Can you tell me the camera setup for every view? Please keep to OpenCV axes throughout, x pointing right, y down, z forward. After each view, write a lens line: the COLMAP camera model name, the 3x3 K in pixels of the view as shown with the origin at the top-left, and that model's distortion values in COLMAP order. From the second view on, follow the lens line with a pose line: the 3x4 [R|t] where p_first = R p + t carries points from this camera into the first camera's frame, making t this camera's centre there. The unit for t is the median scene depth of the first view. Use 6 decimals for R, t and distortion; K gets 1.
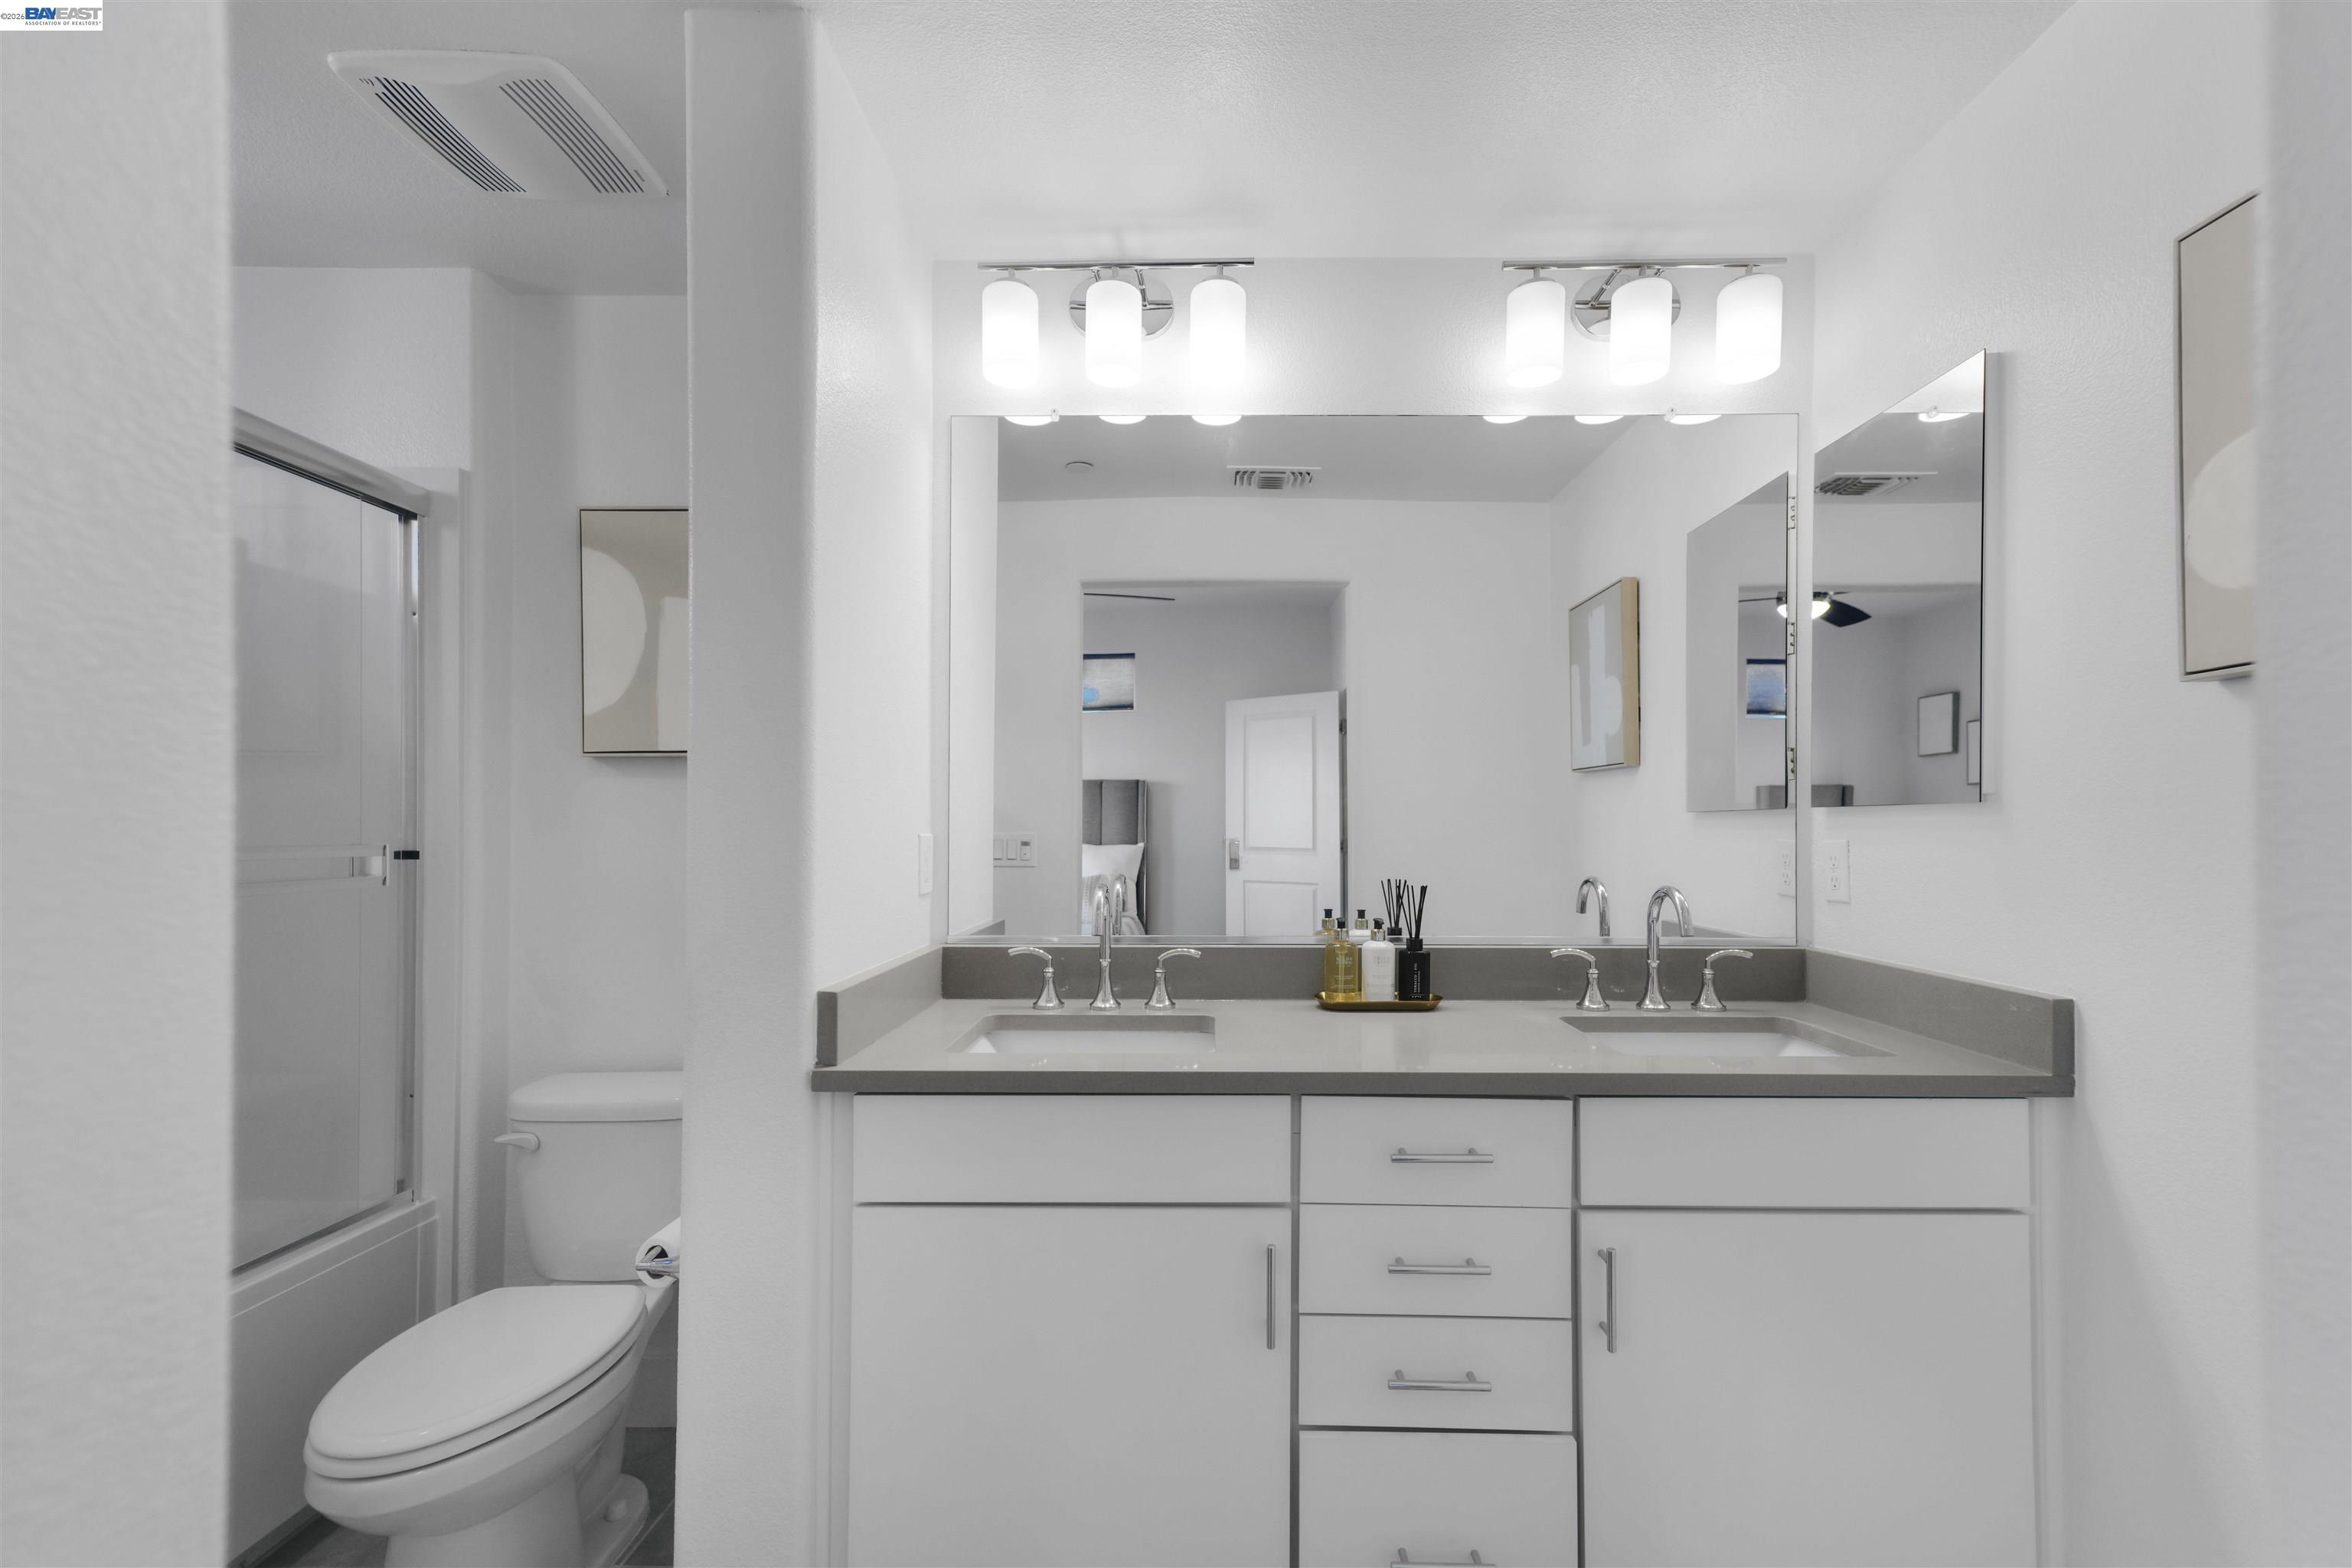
lens RADIAL K [[897.9, 0, 1223.1], [0, 897.9, 833.0], [0, 0, 1]] dist [0.024562, 0.000040]
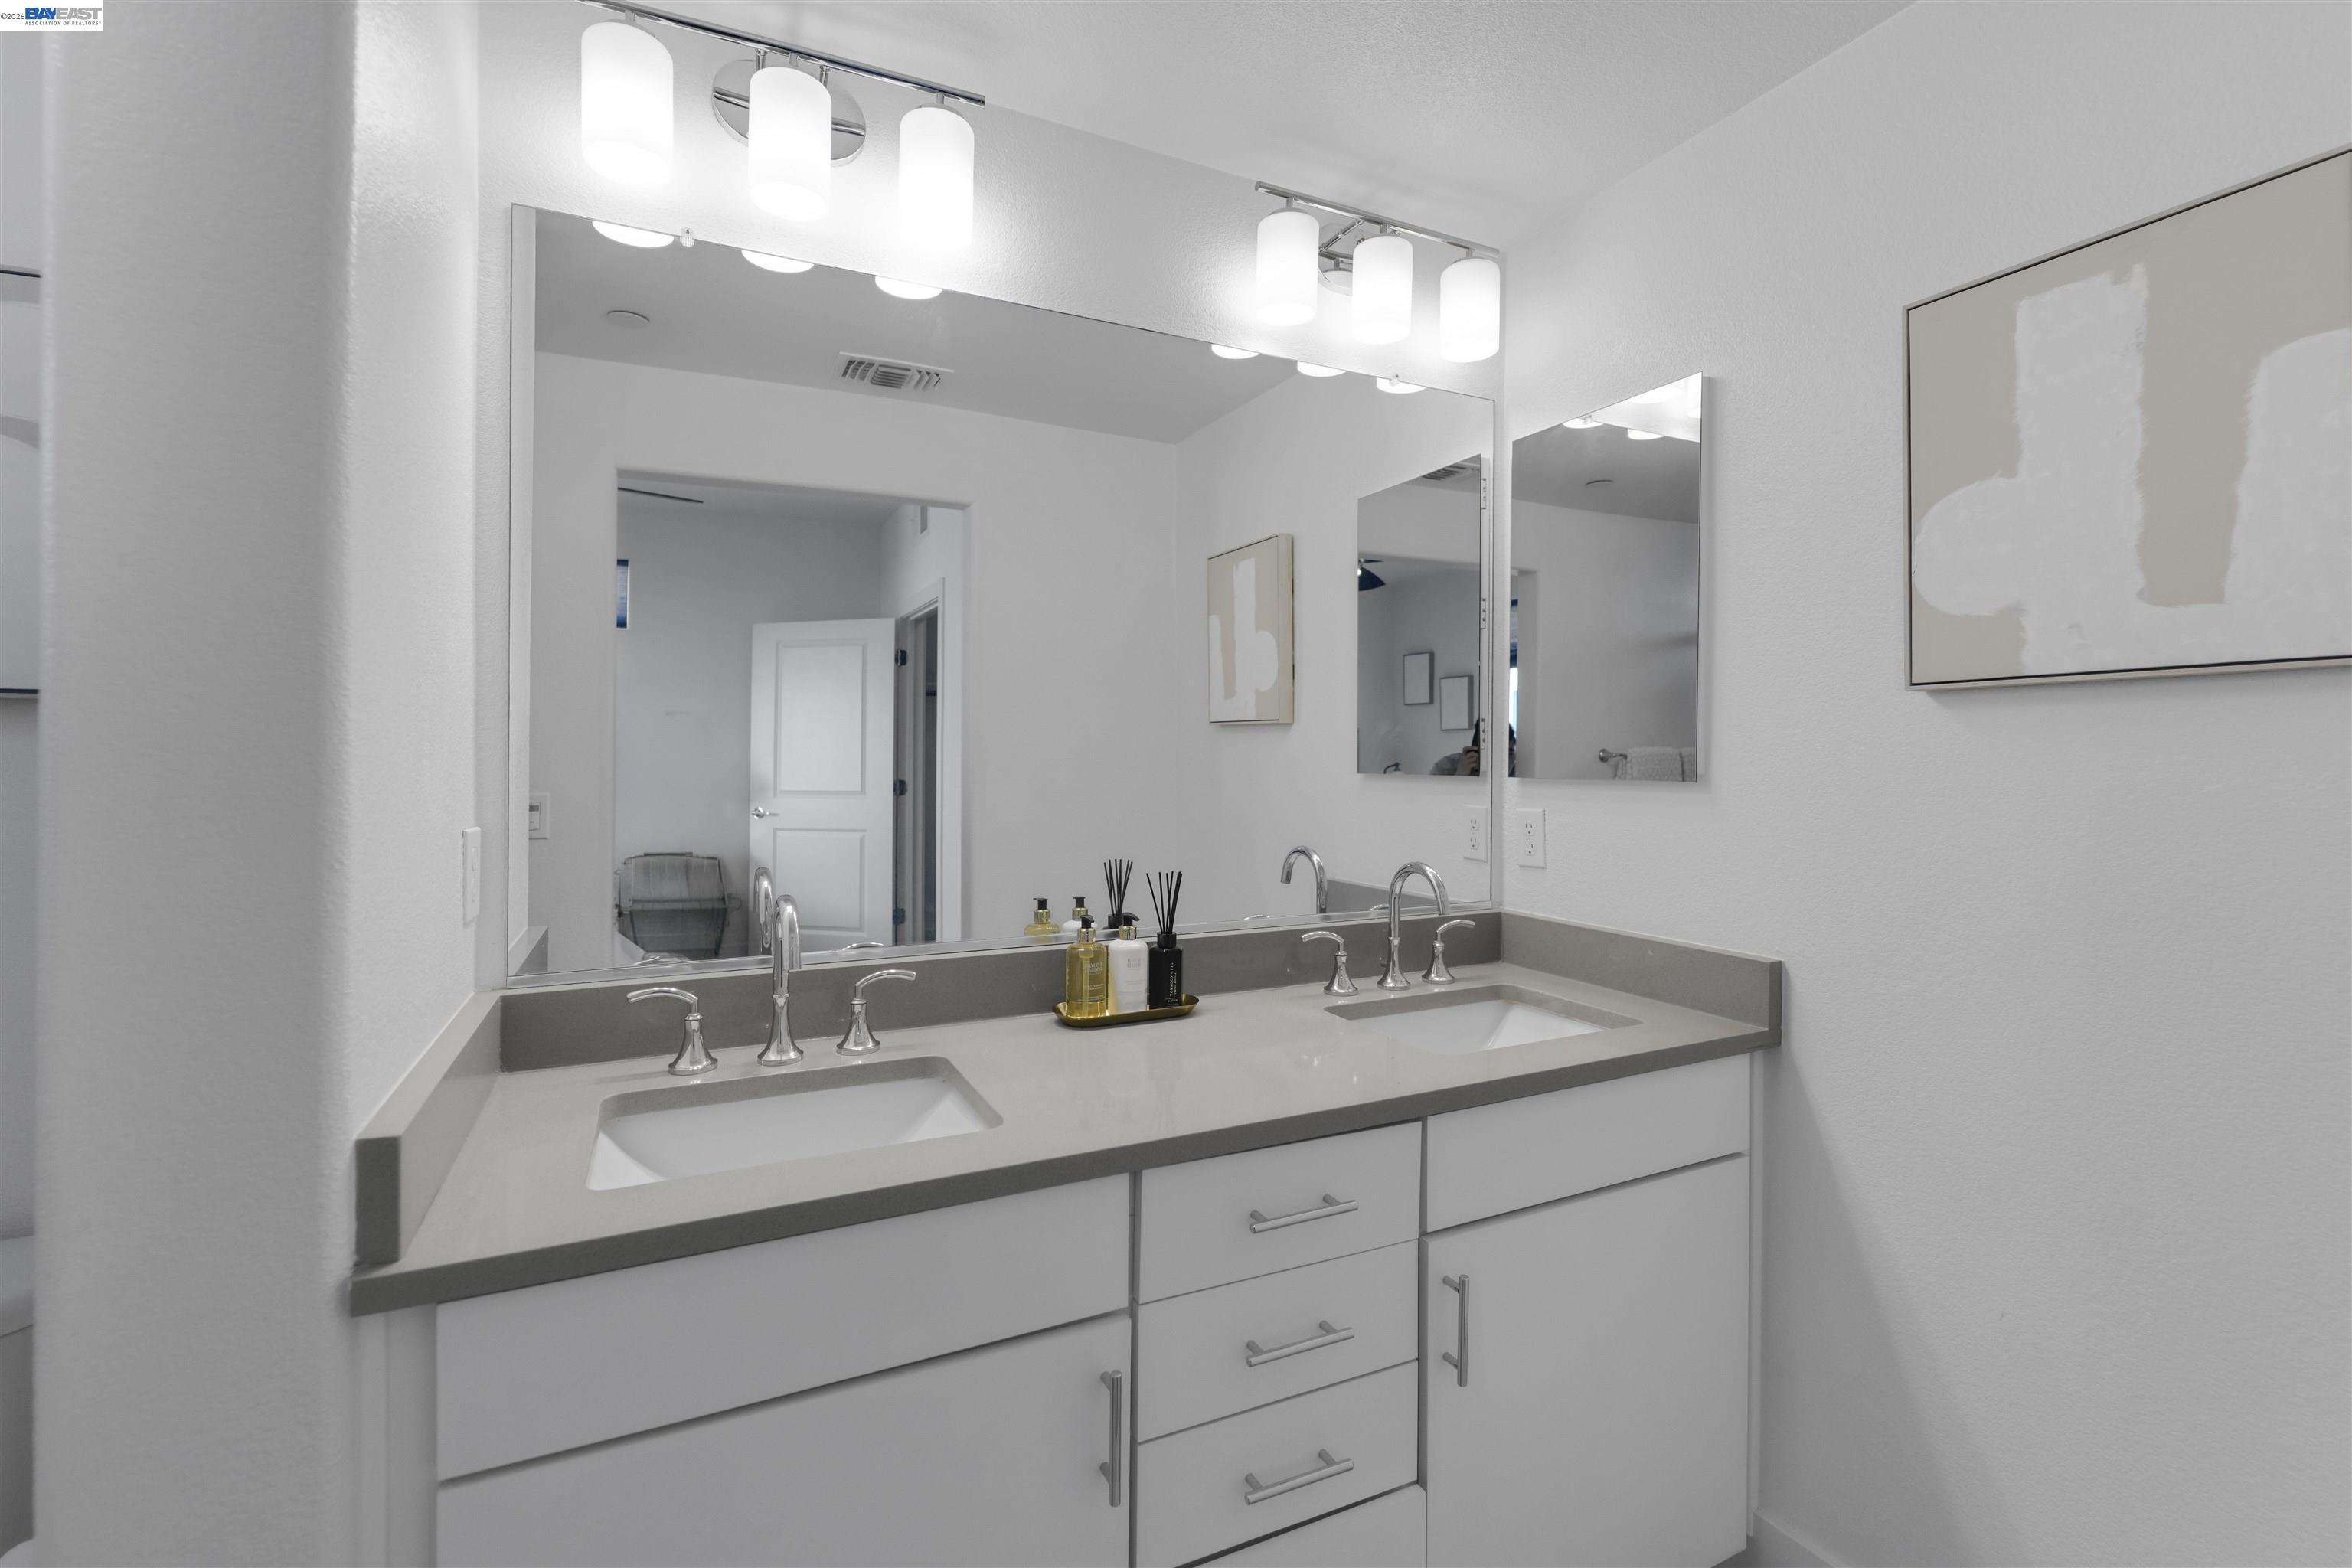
lens RADIAL K [[948.0, 0, 1182.8], [0, 948.0, 781.9], [0, 0, 1]] dist [0.001148, 0.000109]
pose [[0.910051, -0.012803, 0.414299, -0.153495], [0.009117, 0.999899, 0.010873, -0.039516], [-0.414397, -0.006117, 0.910076, 0.162688]]
